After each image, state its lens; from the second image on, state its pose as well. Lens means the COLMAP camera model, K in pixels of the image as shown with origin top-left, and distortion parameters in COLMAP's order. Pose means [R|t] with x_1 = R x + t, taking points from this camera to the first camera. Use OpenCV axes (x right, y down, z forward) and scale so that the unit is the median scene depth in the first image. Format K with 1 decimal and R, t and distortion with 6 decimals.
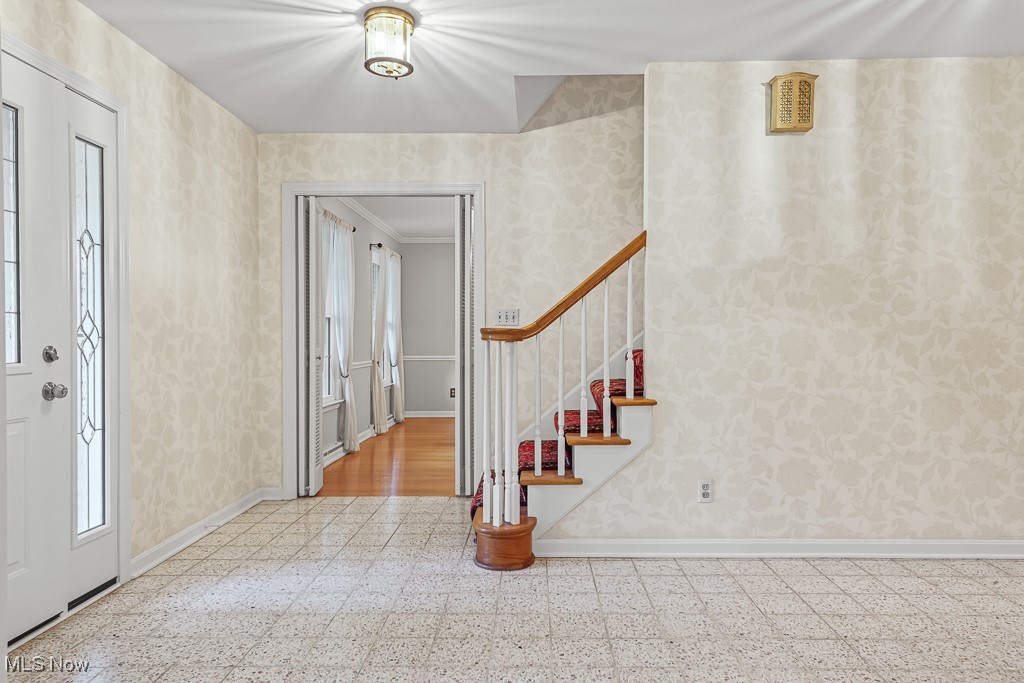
lens RADIAL K [[696.8, 0, 513.1], [0, 696.8, 341.6], [0, 0, 1]] dist [0.009600, 0.013272]
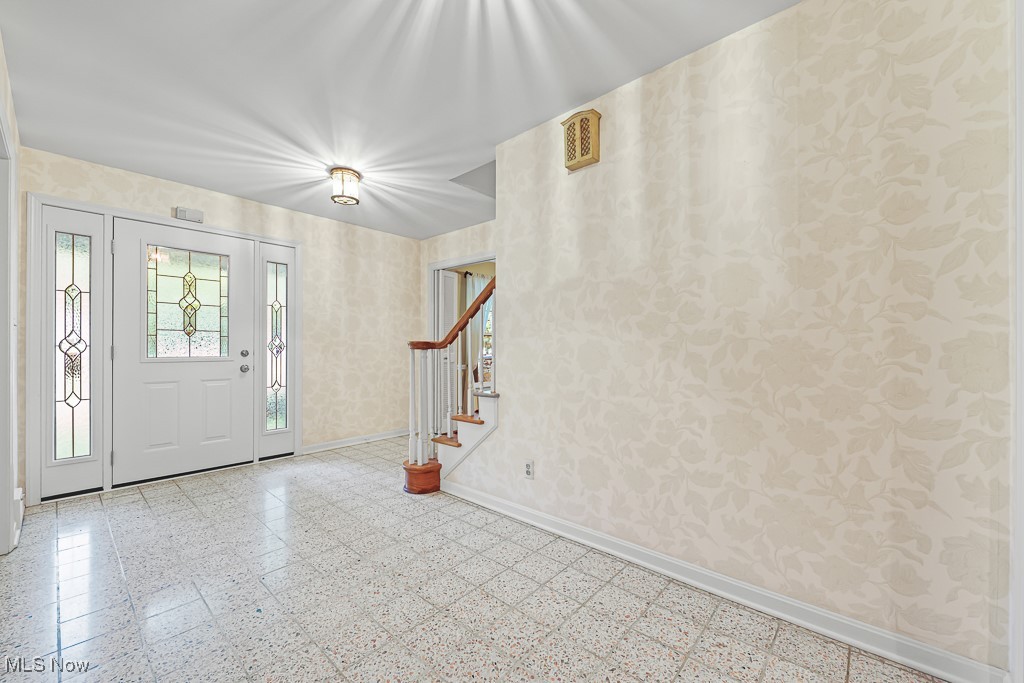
lens RADIAL K [[413.6, 0, 511.6], [0, 413.6, 344.1], [0, 0, 1]] dist [0.007357, -0.000832]
pose [[0.737086, -0.002298, -0.675795, 0.758301], [-0.006786, 0.999919, -0.010802, -0.003666], [0.675765, 0.012548, 0.737010, 0.427339]]
